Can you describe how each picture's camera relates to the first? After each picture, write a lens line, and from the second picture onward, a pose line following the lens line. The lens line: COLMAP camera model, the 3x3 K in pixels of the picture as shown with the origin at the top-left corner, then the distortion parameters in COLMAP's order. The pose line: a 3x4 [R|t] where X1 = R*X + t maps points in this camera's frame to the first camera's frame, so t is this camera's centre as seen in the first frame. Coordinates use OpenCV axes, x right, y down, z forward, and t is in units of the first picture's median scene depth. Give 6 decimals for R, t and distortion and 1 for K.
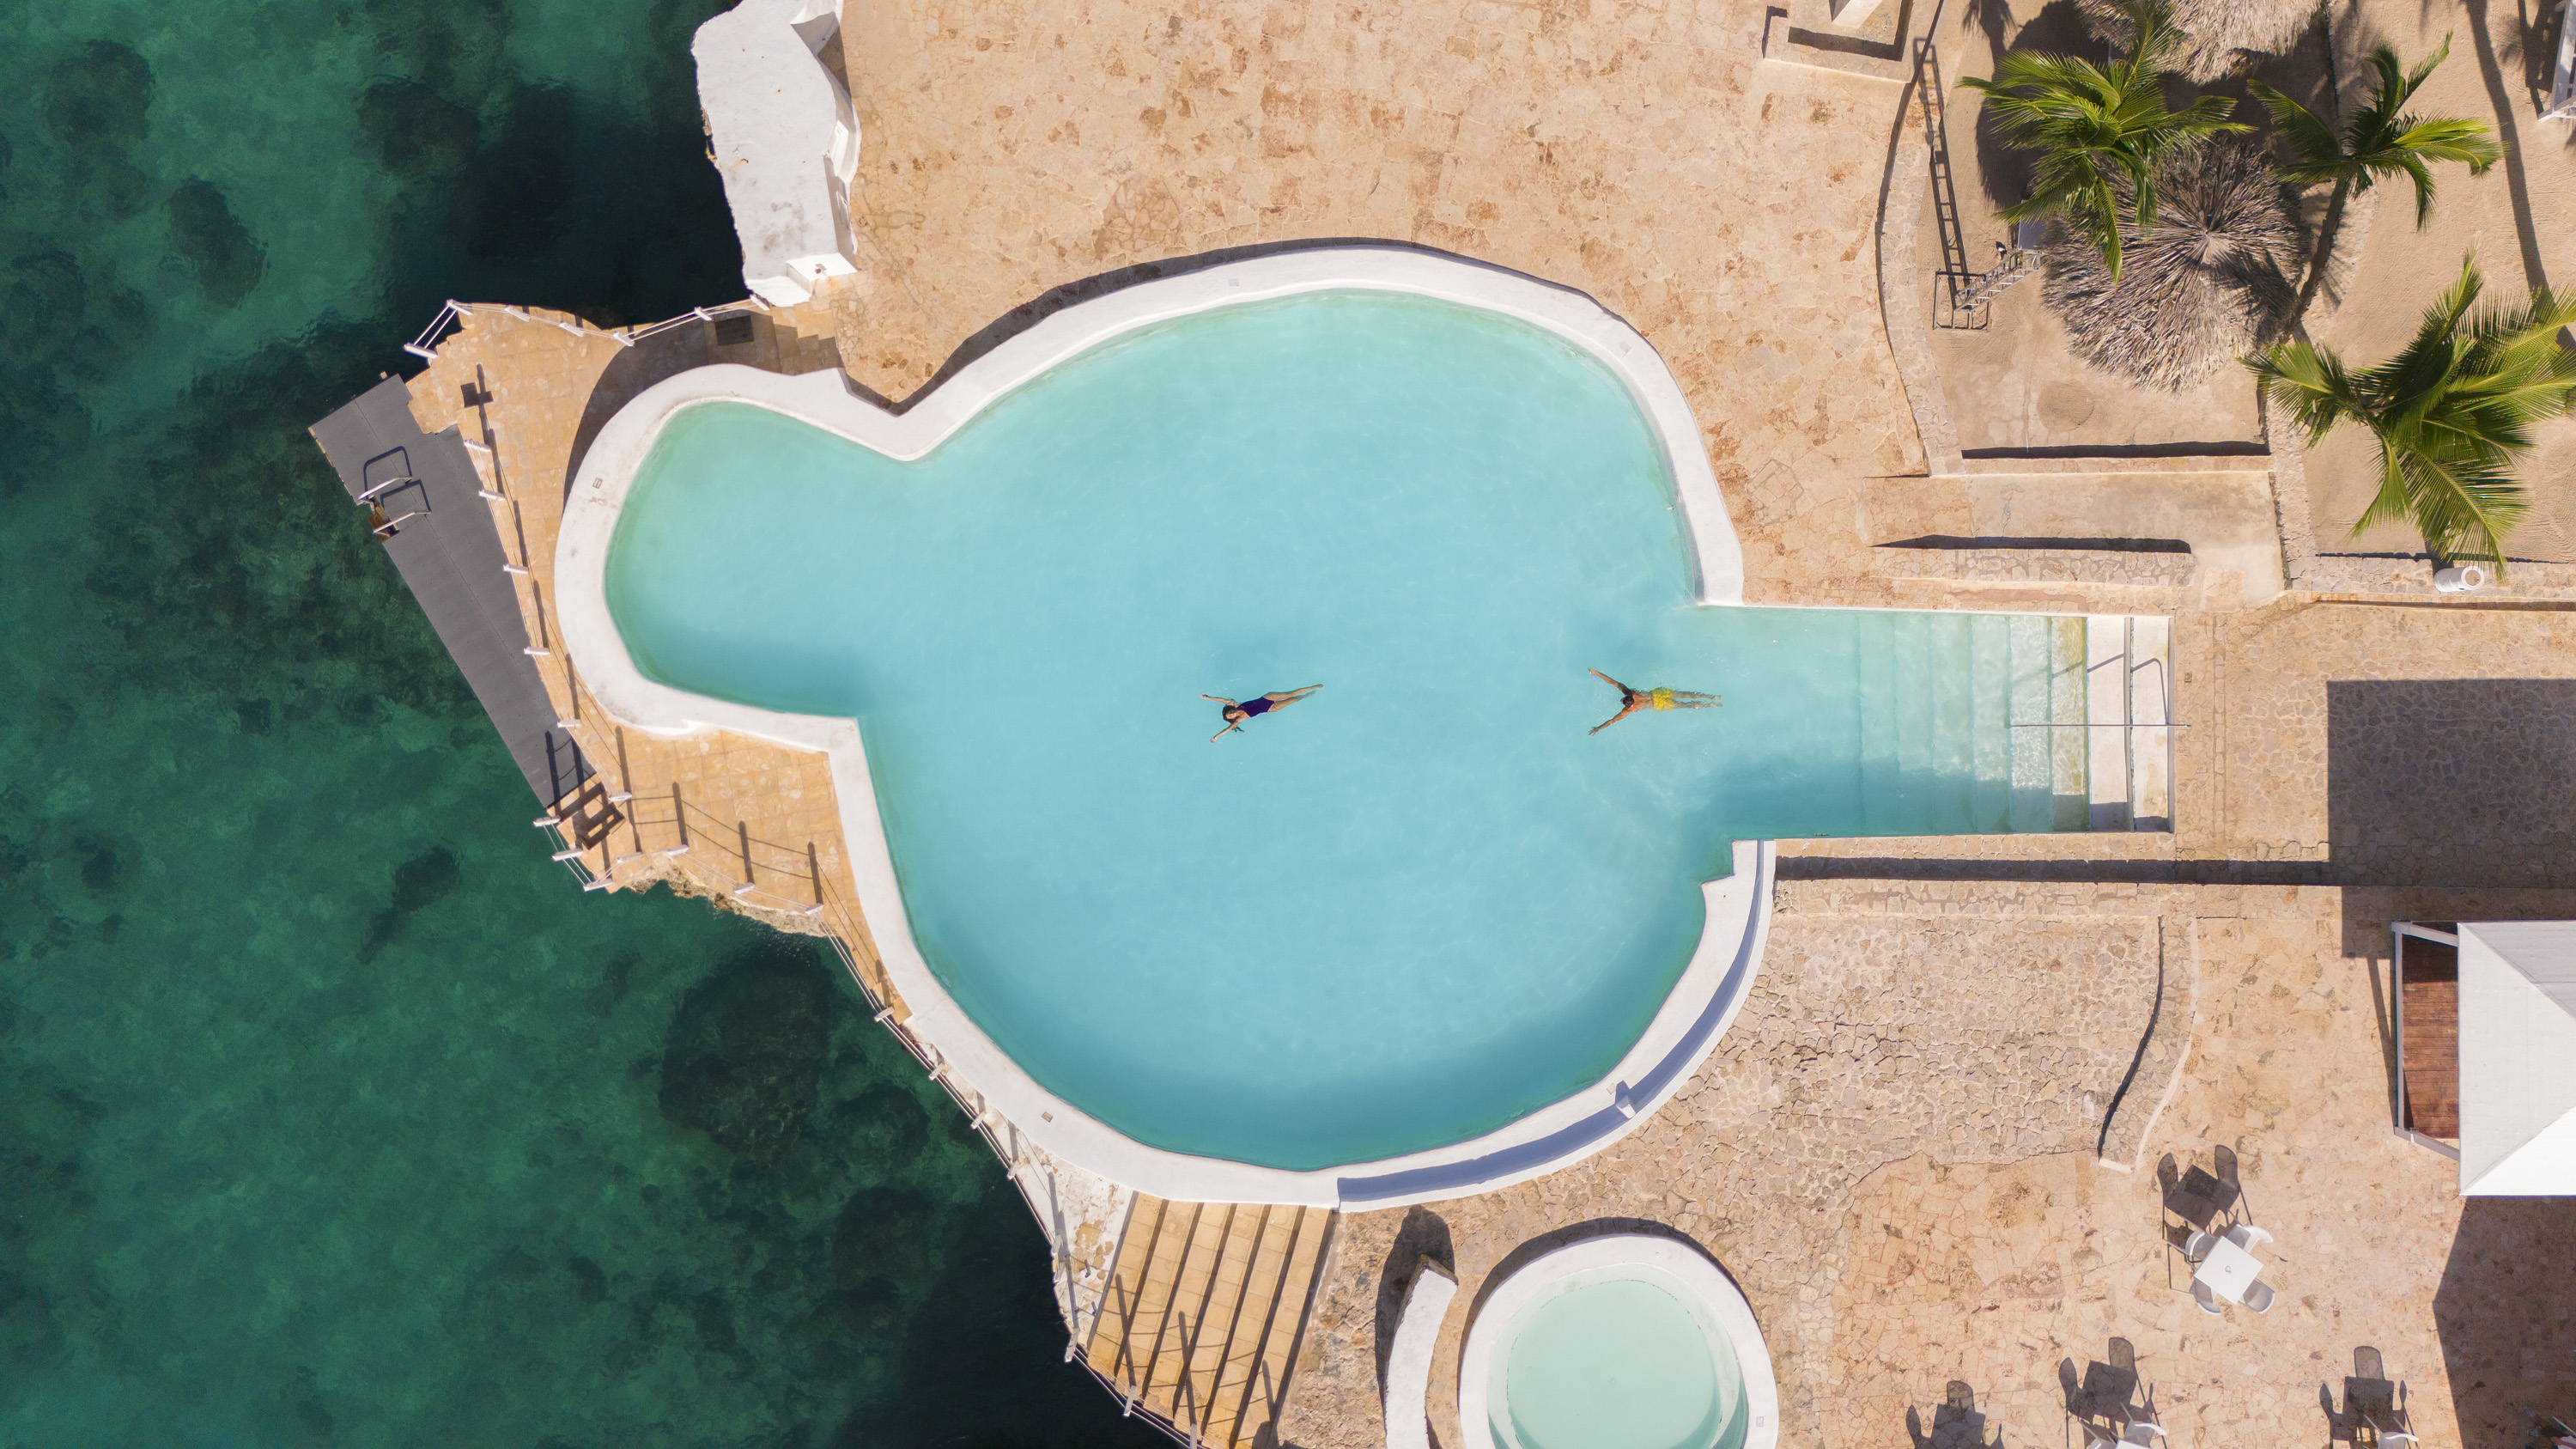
lens RADIAL K [[1887.1, 0, 1267.7], [0, 1887.1, 730.3], [0, 0, 1]] dist [0.072696, -0.077729]
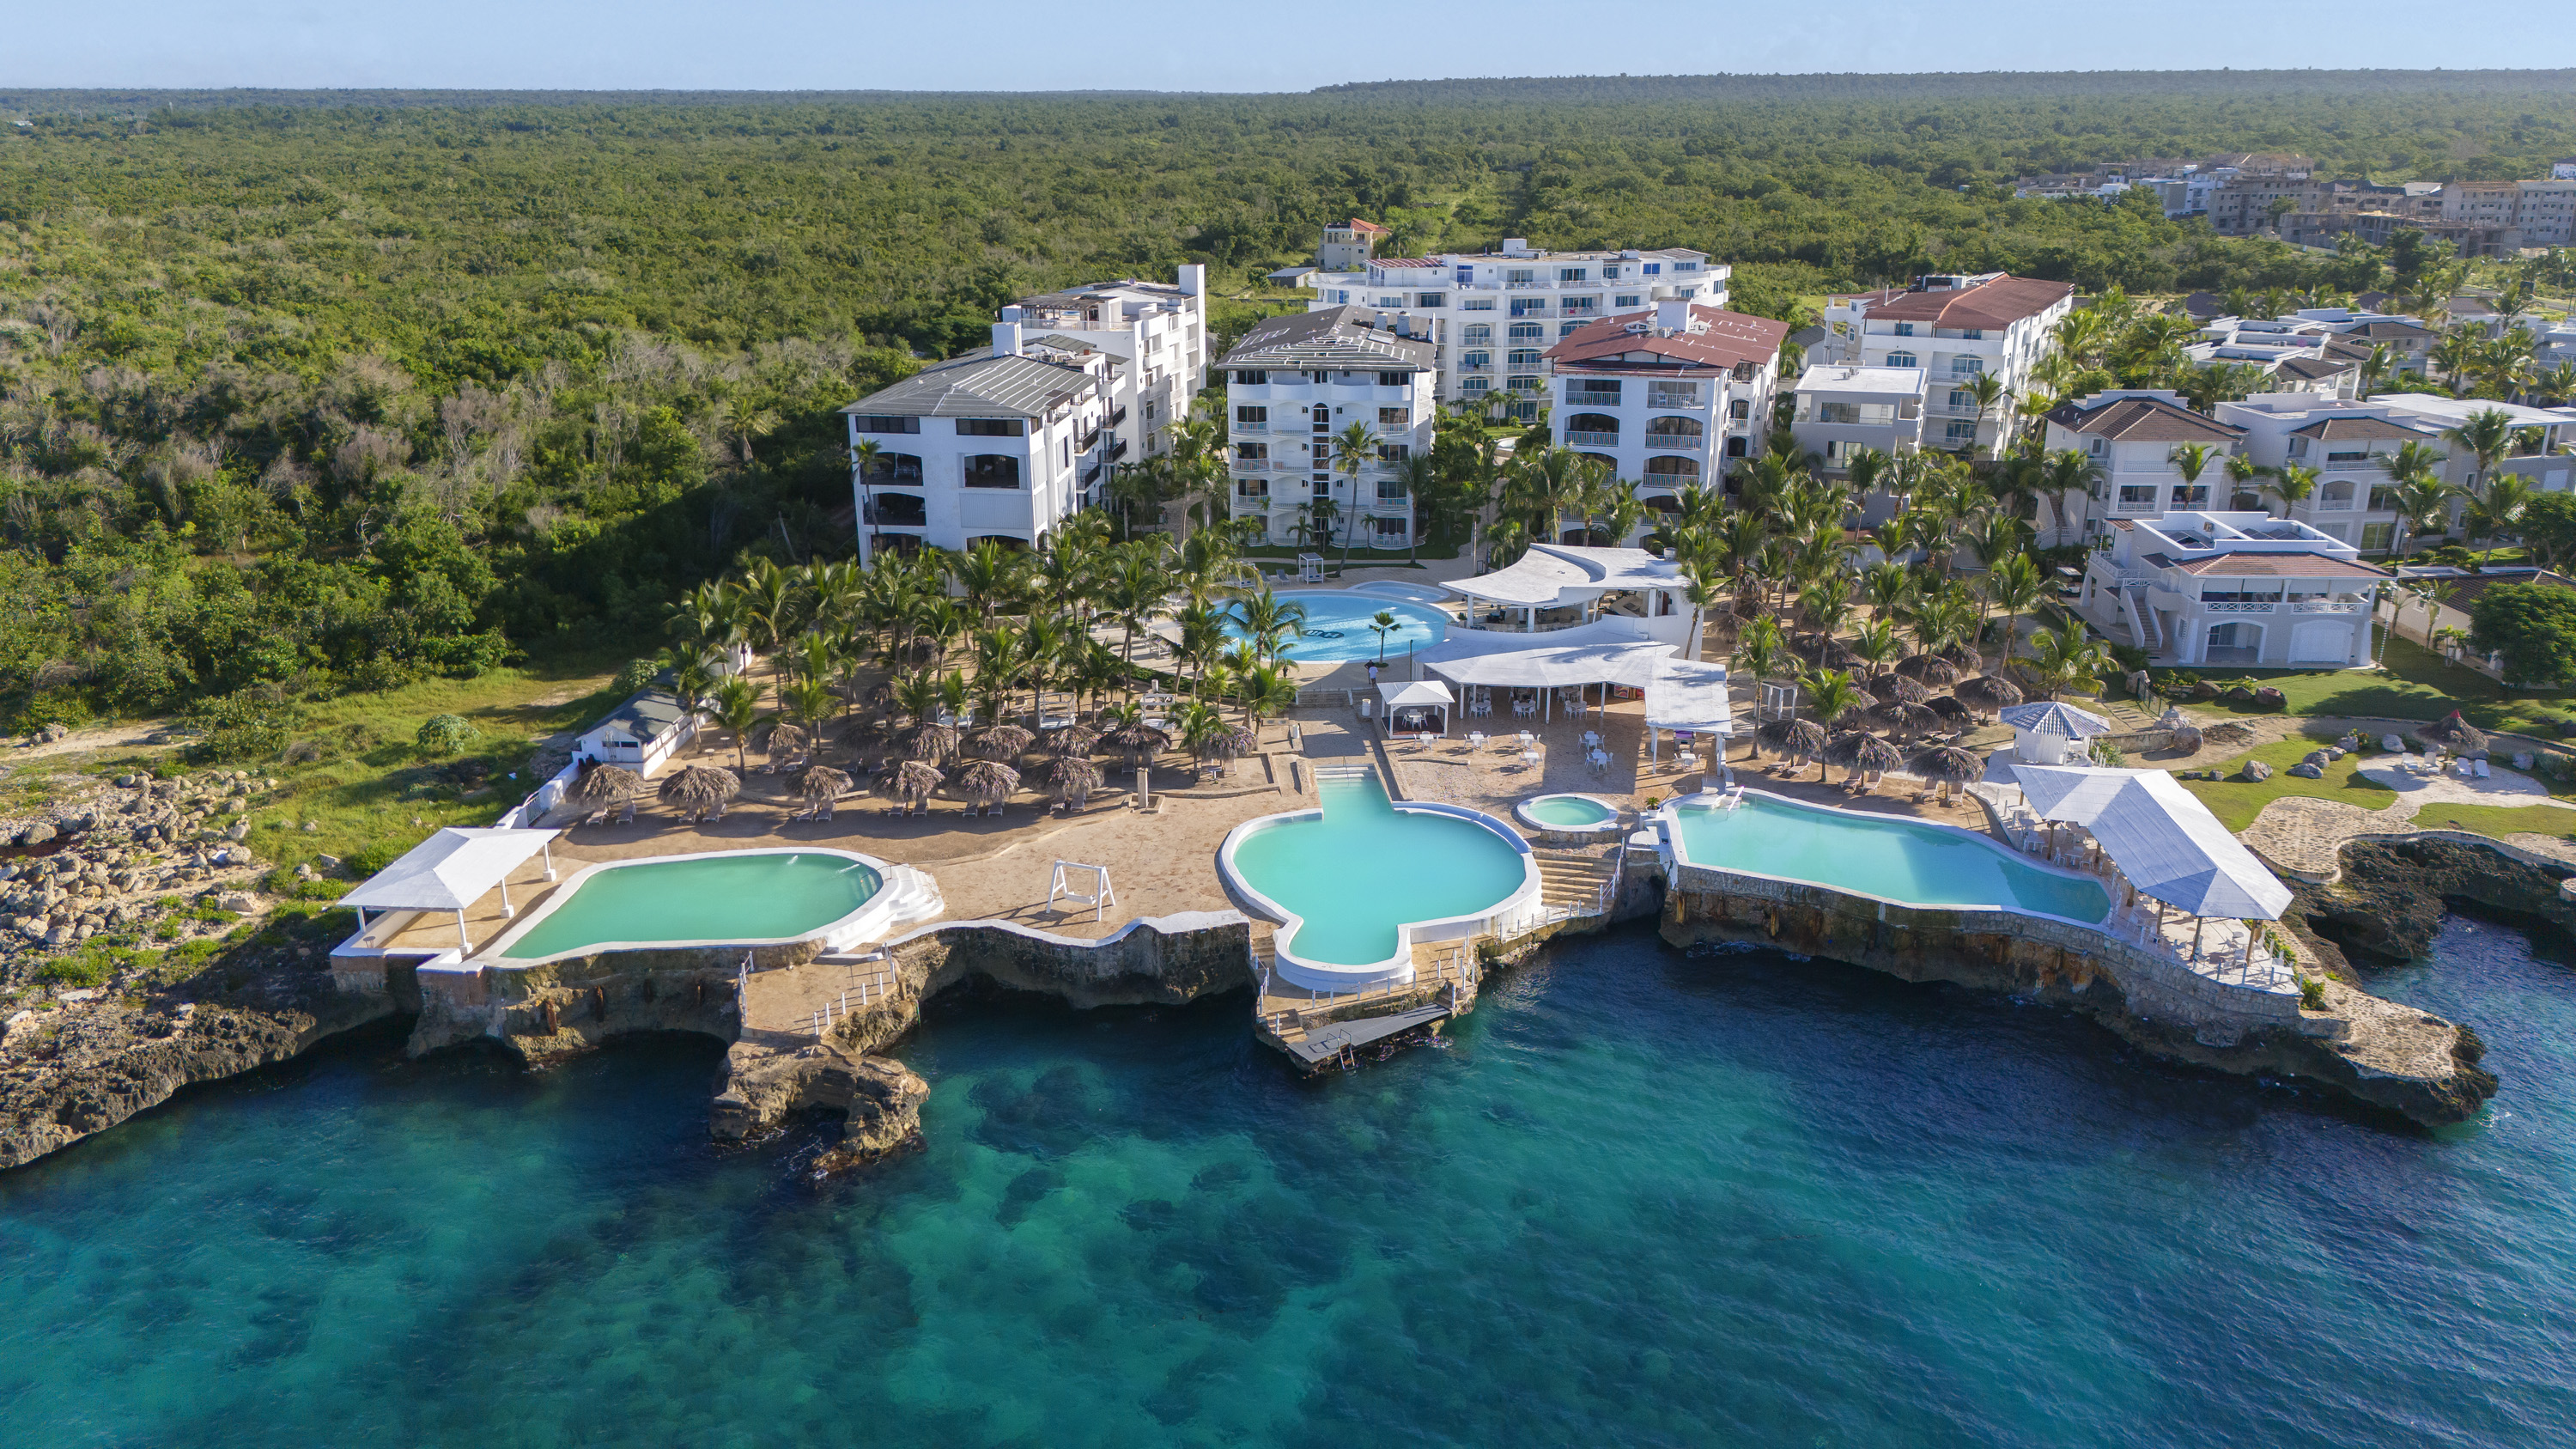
lens RADIAL K [[1887.1, 0, 1284.6], [0, 1887.1, 723.7], [0, 0, 1]] dist [0.072696, -0.077729]
pose [[-0.090691, -0.295164, 0.951133, -2.780819], [0.995758, -0.041787, 0.081978, -0.388623], [0.015548, 0.954532, 0.297702, -0.116521]]
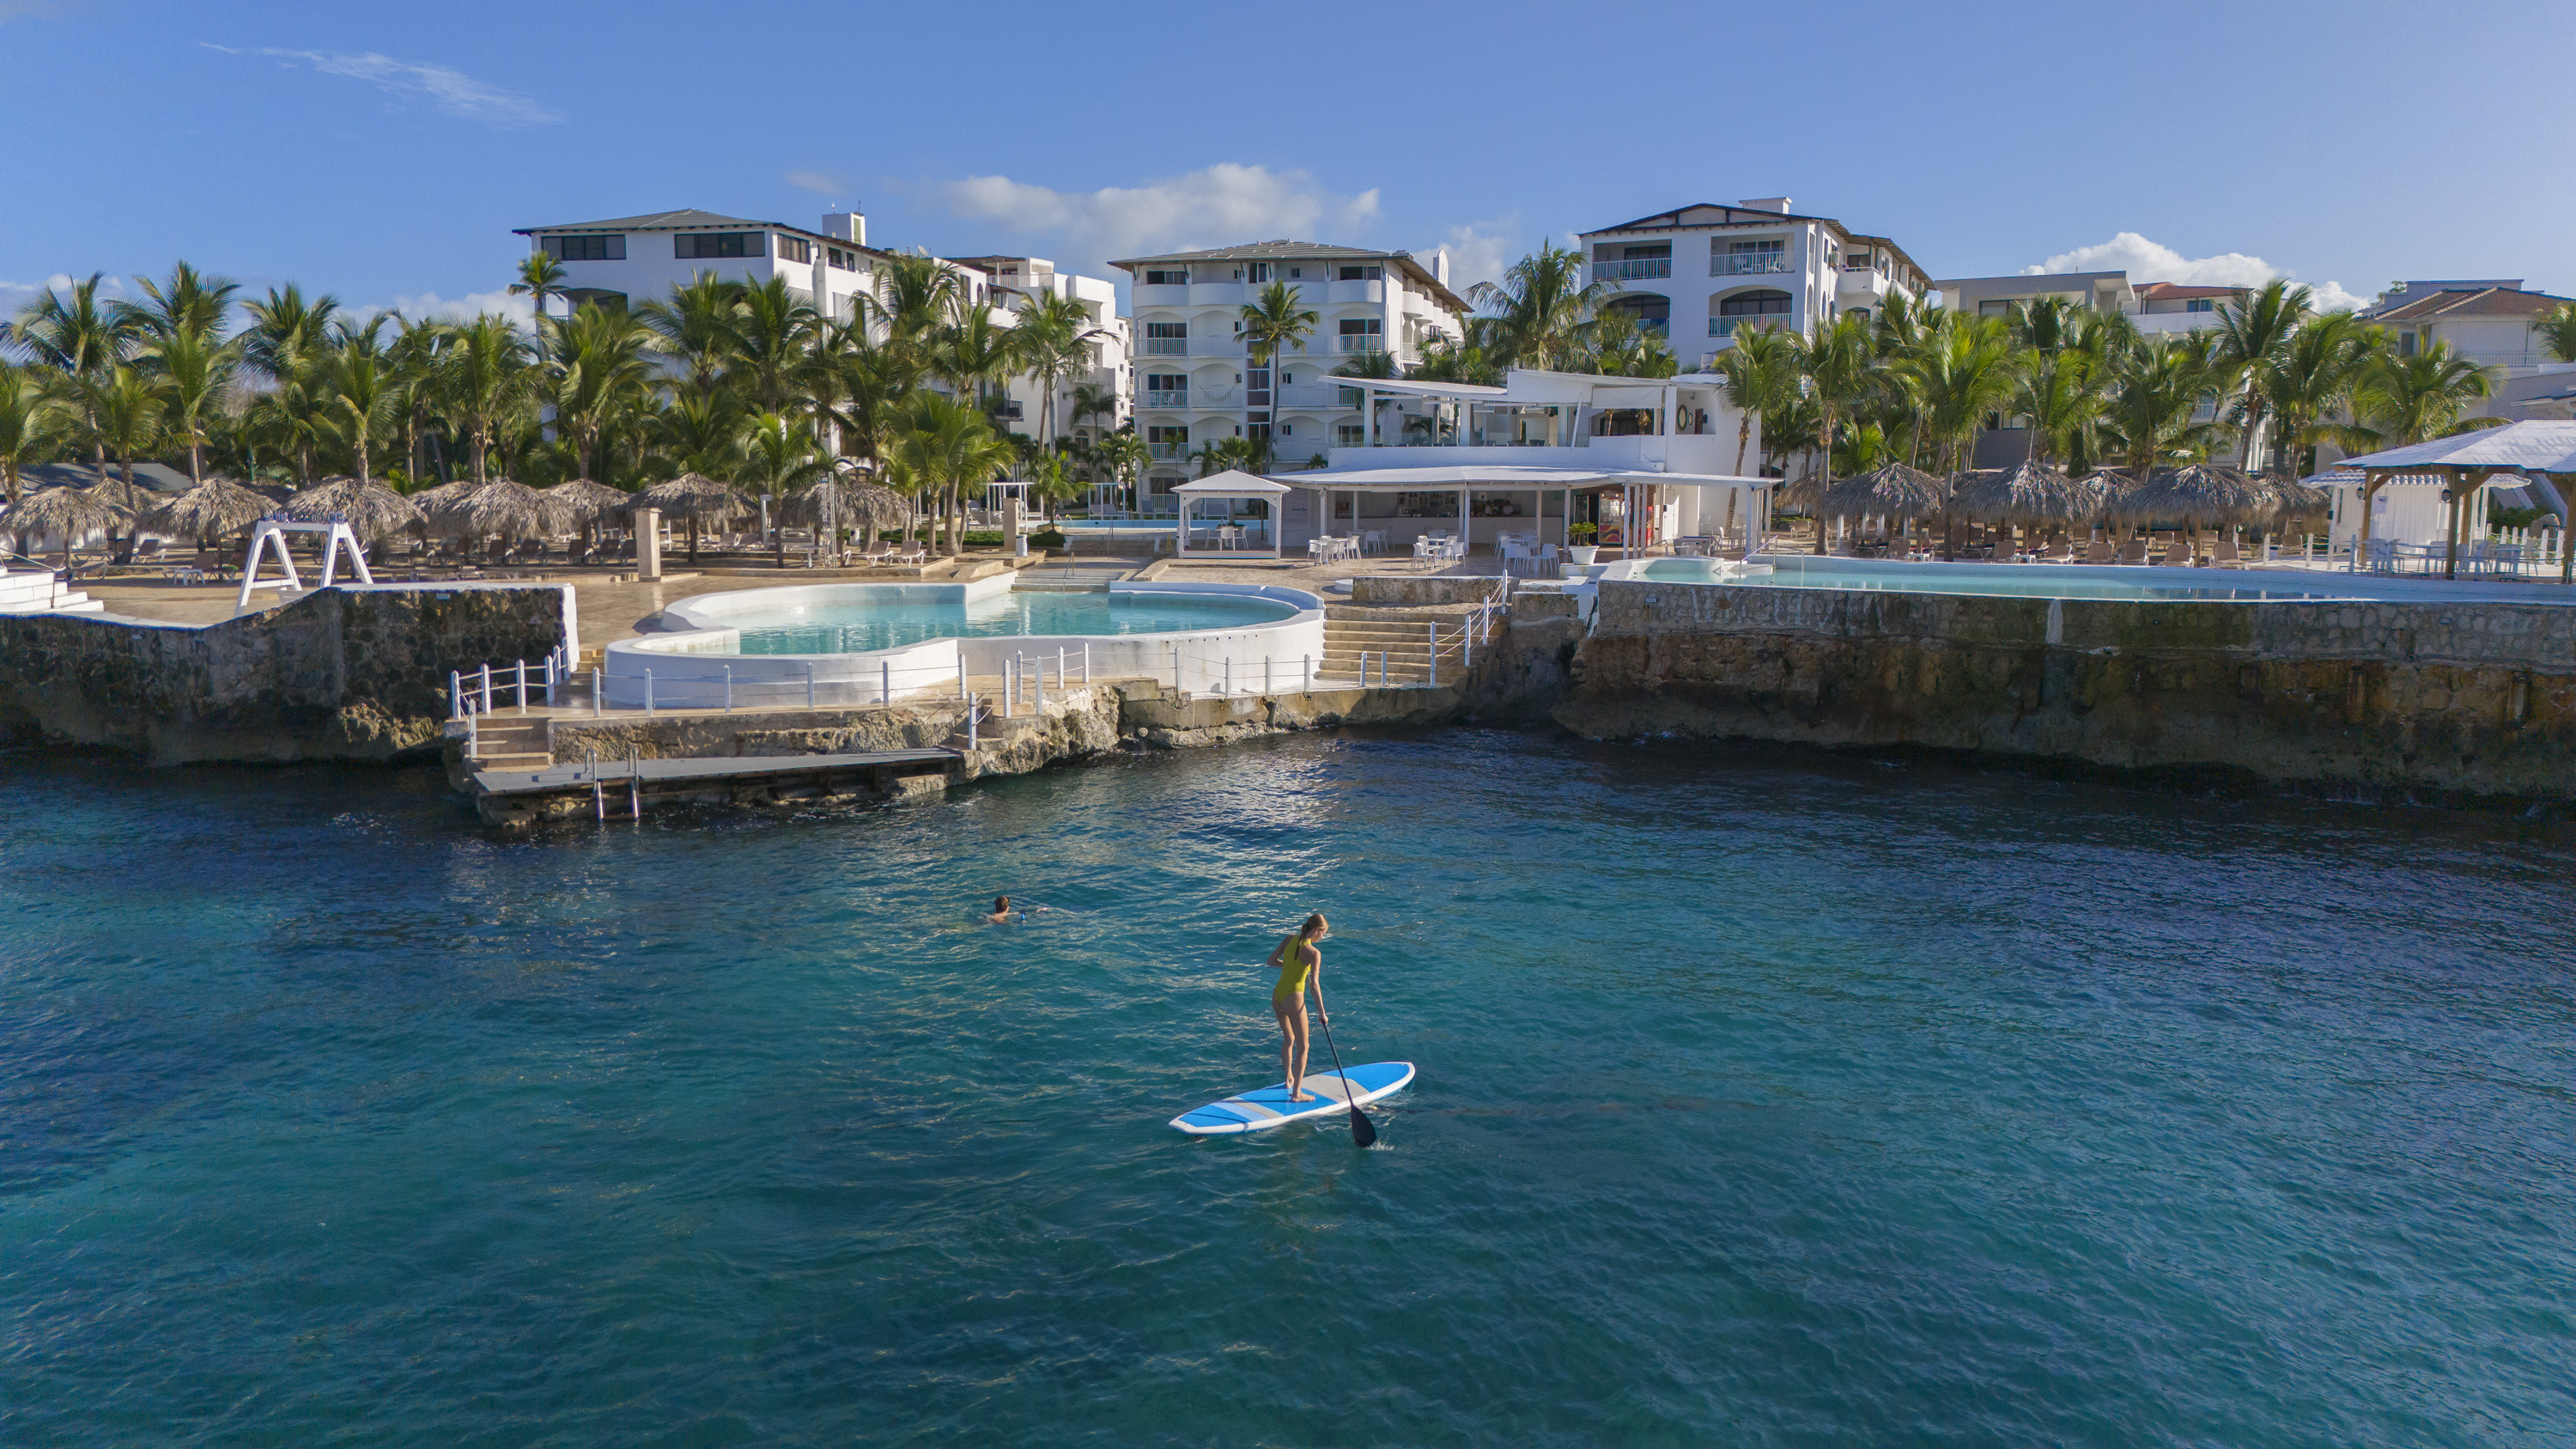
lens RADIAL K [[1887.1, 0, 1289.3], [0, 1887.1, 726.4], [0, 0, 1]] dist [0.072696, -0.077729]
pose [[0.013696, -0.115272, 0.993240, -1.469637], [0.999834, -0.010393, -0.014993, 0.247784], [0.012051, 0.993280, 0.115110, 0.921625]]
